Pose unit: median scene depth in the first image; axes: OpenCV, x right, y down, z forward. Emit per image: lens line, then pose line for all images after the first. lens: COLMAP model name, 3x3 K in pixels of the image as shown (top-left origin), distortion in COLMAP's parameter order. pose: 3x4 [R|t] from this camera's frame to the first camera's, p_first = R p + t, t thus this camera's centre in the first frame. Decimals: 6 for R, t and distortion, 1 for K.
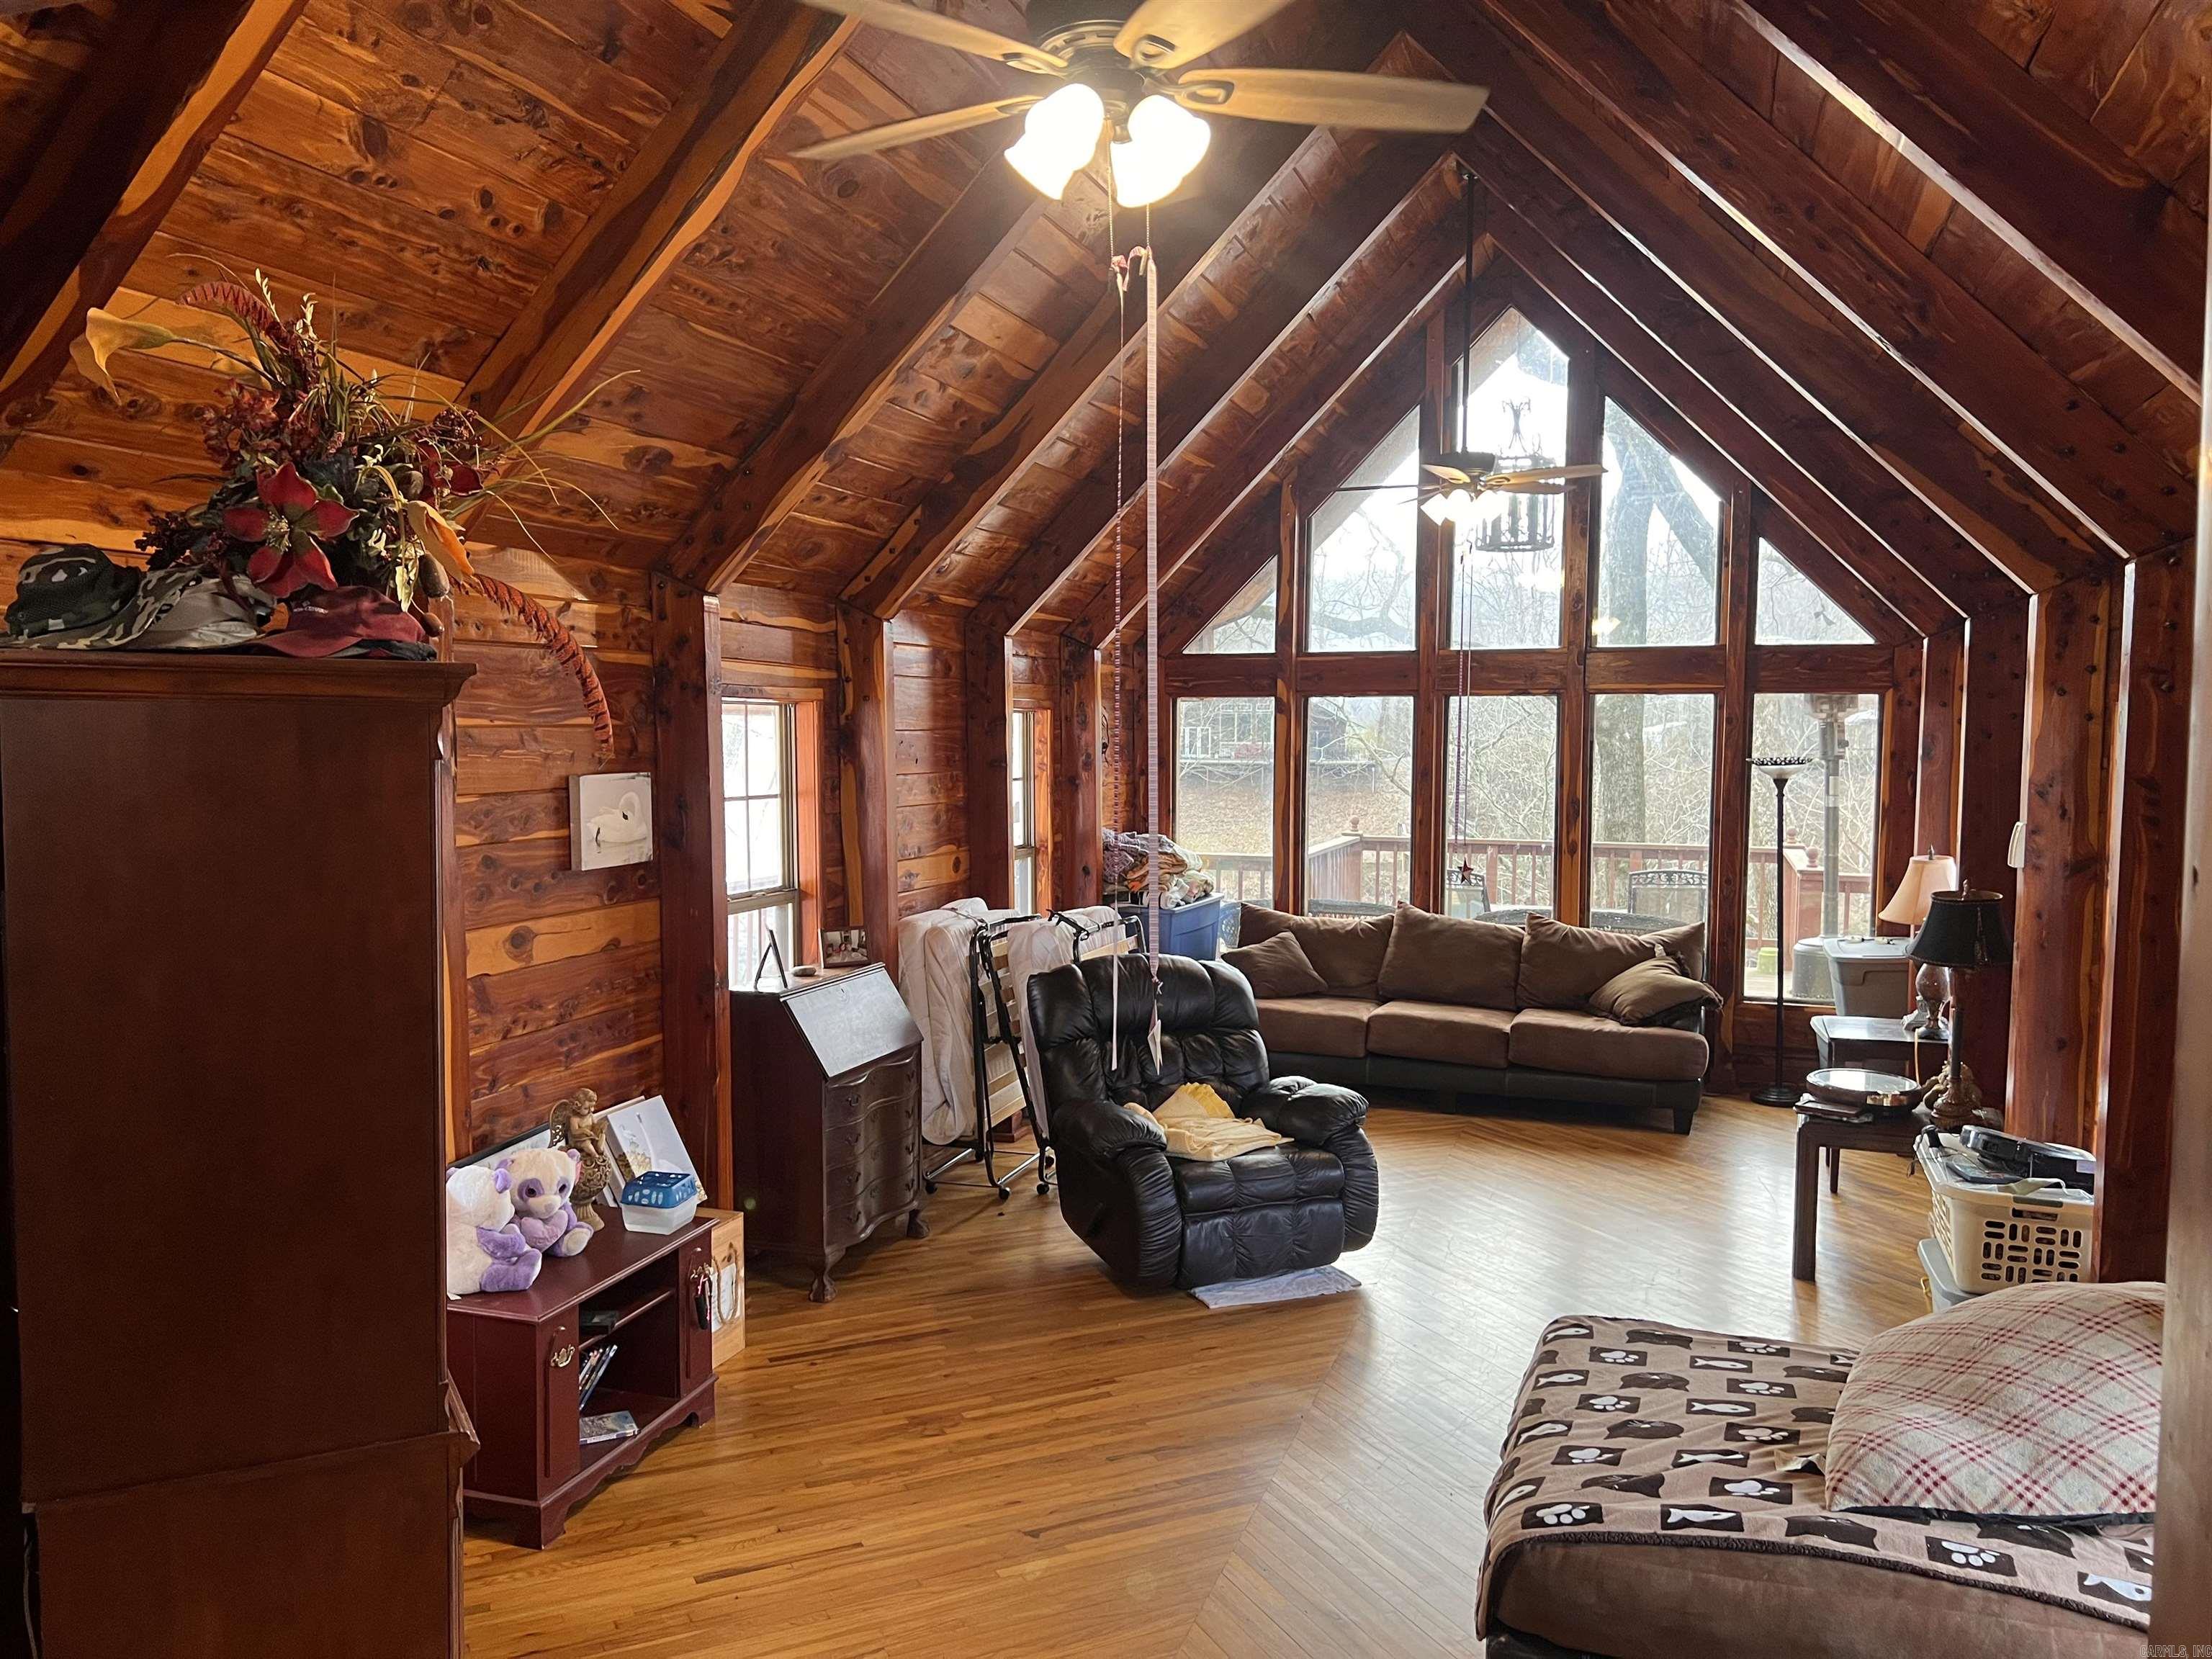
lens RADIAL K [[1687.8, 0, 1087.9], [0, 1687.8, 838.5], [0, 0, 1]] dist [0.079143, -0.082671]
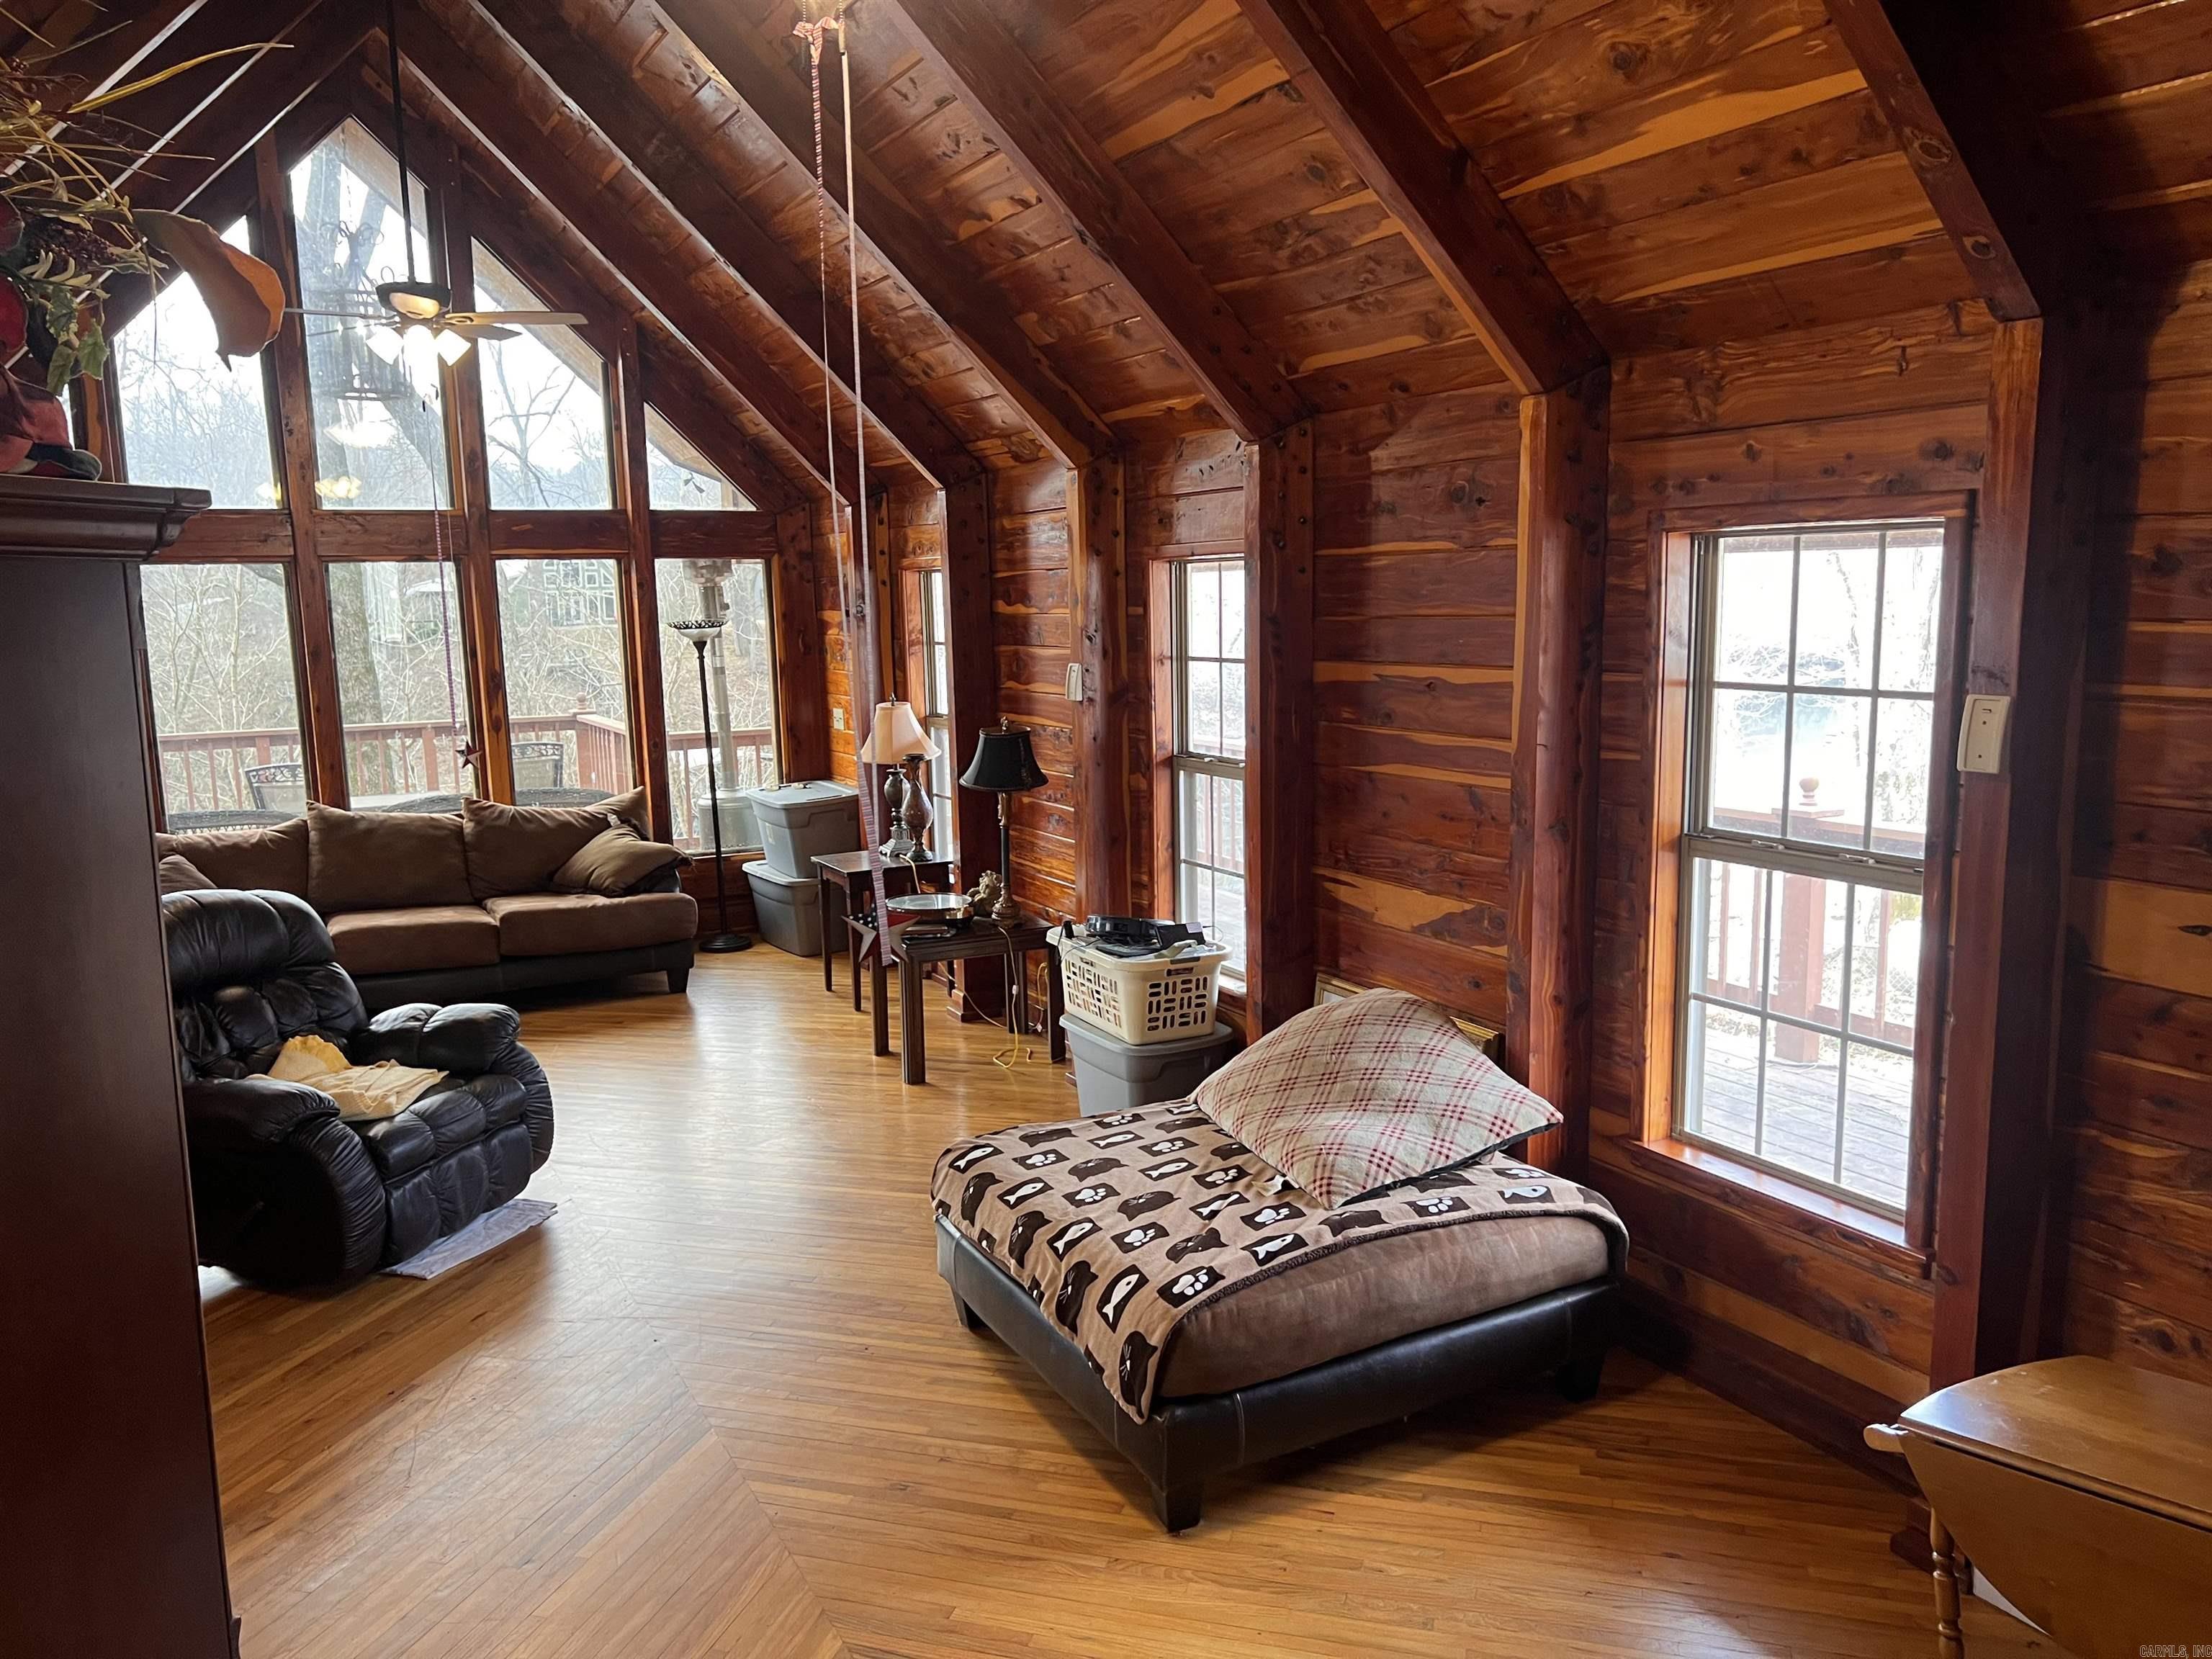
lens RADIAL K [[1687.8, 0, 1138.1], [0, 1687.8, 839.1], [0, 0, 1]] dist [0.079143, -0.082671]
pose [[0.672194, -0.131450, 0.728612, -0.241525], [0.077247, 0.991193, 0.107556, -0.007998], [-0.736334, -0.016015, 0.676429, 0.128578]]
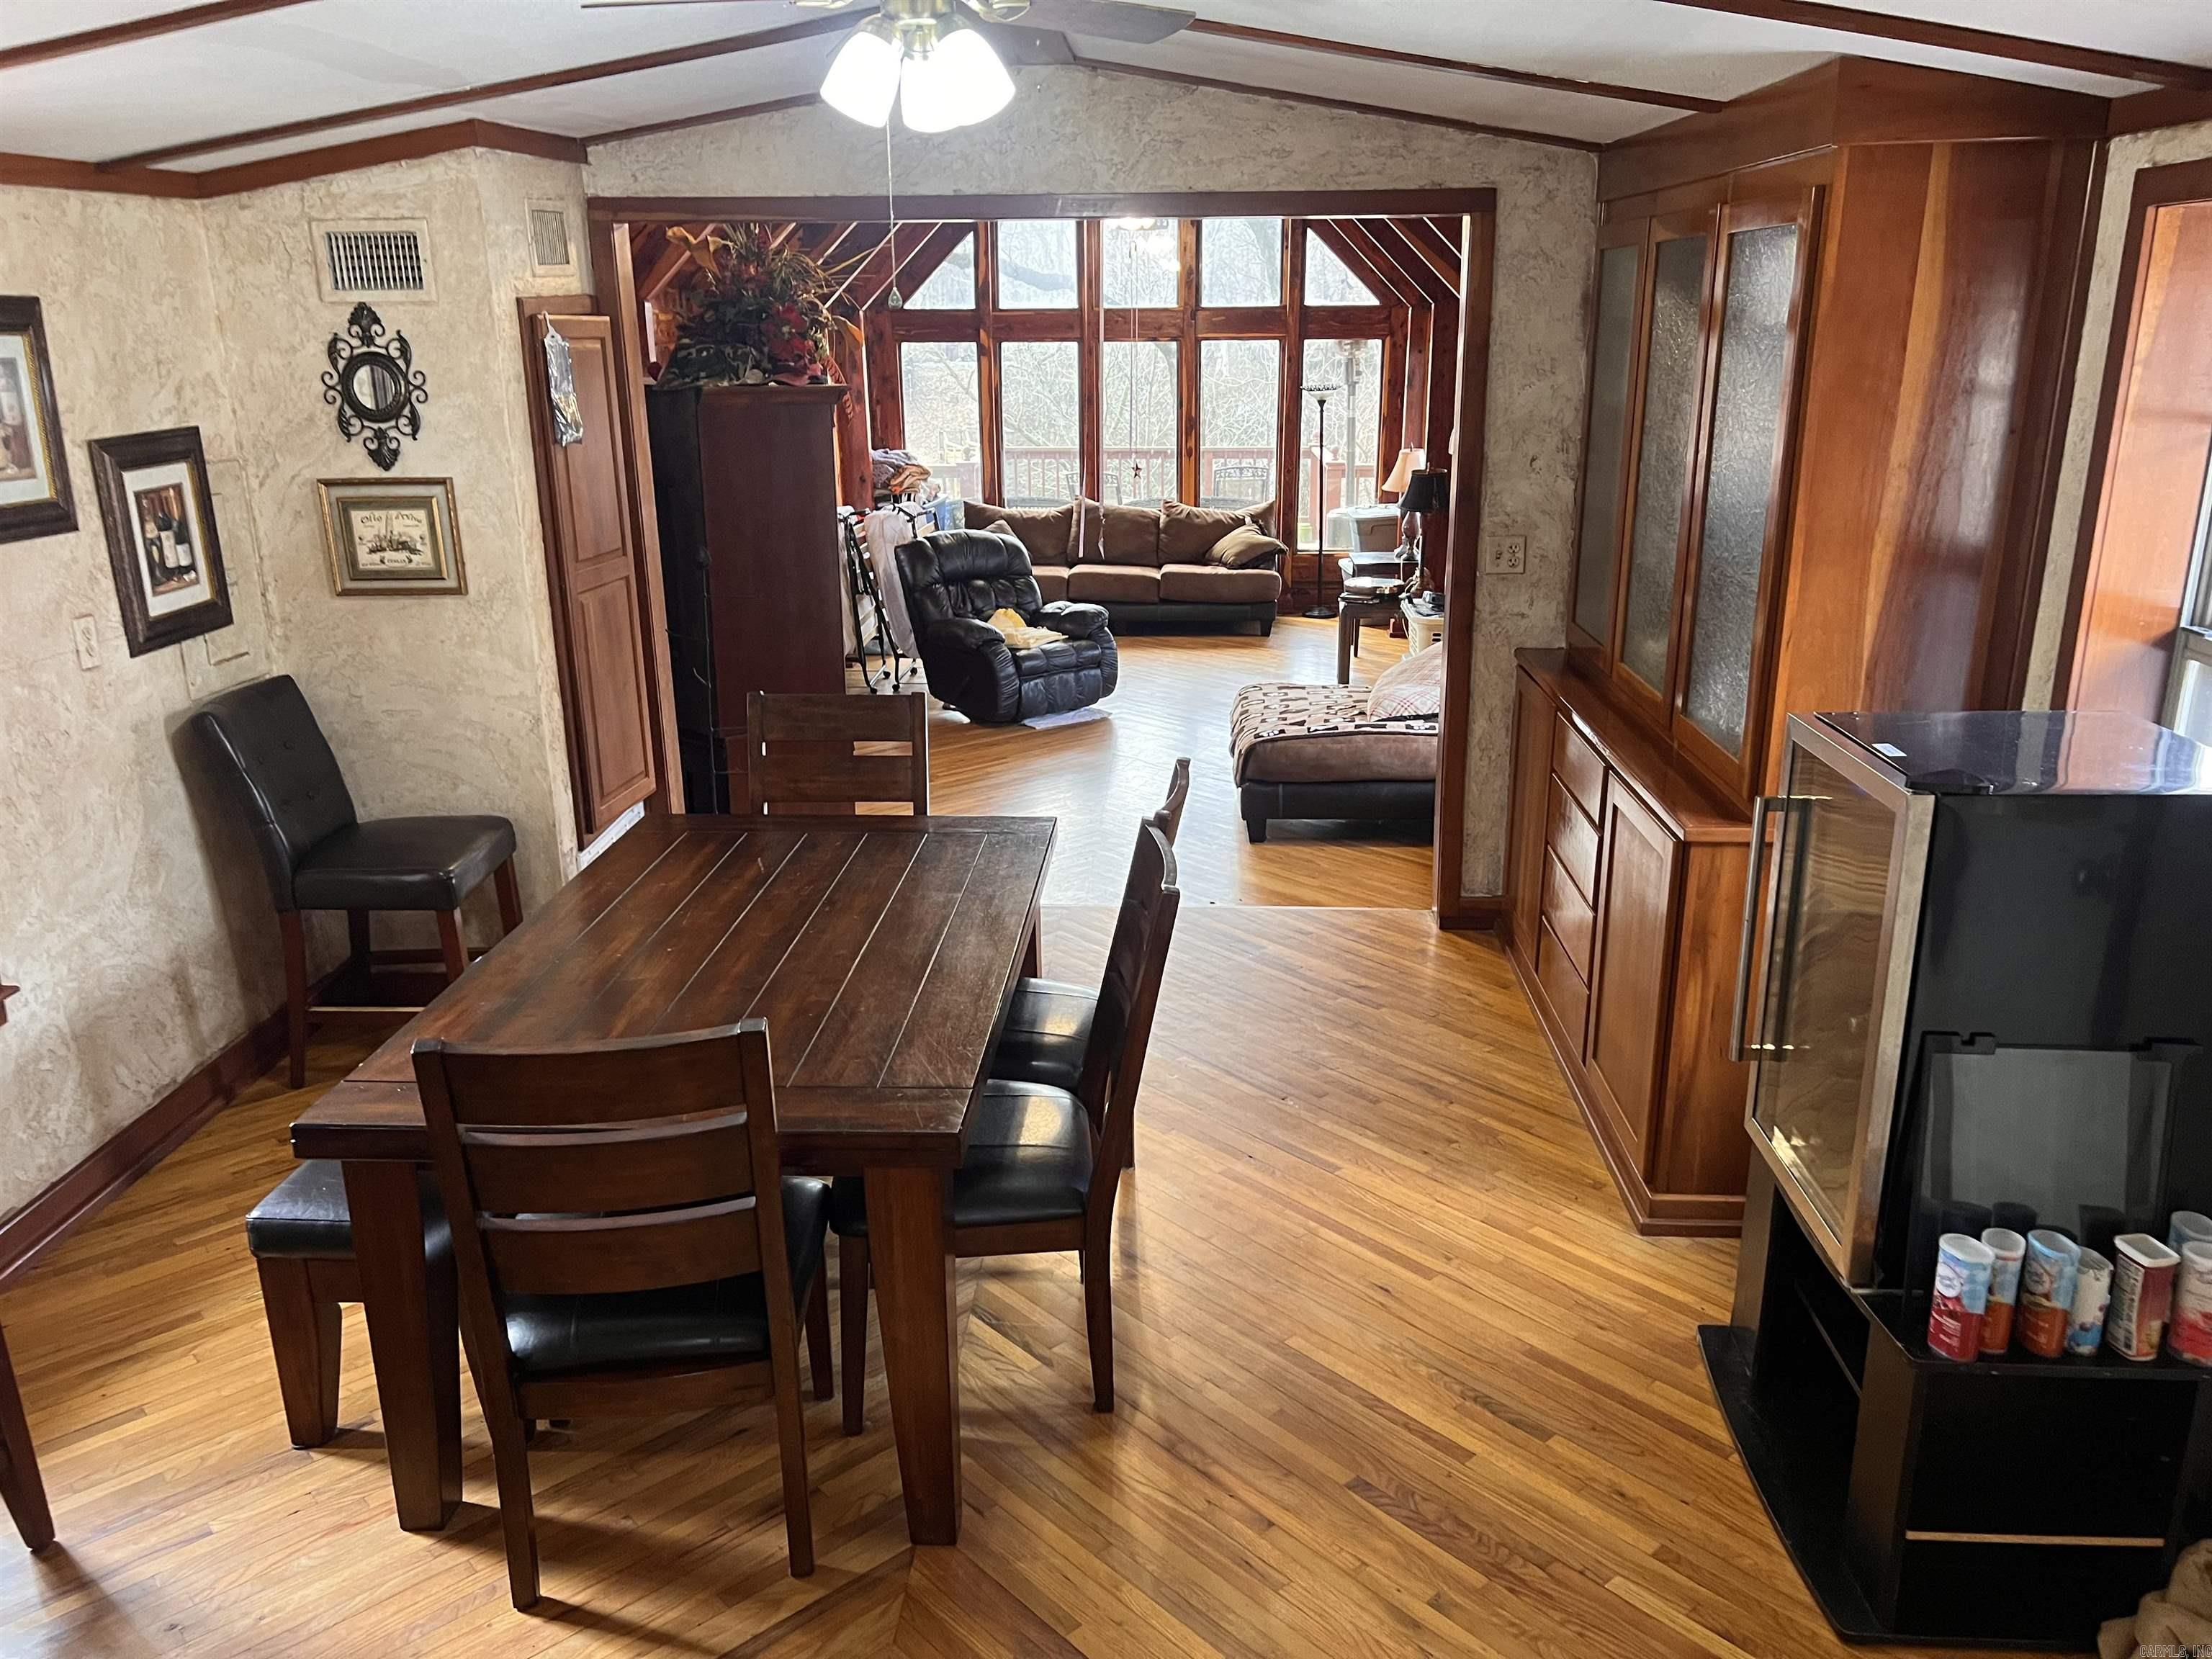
lens RADIAL K [[1687.8, 0, 1097.7], [0, 1687.8, 859.3], [0, 0, 1]] dist [0.079143, -0.082671]
pose [[0.960090, -0.094805, 0.263133, -0.285512], [0.030468, 0.970651, 0.238553, -0.006876], [-0.278027, -0.221015, 0.934801, -0.574078]]
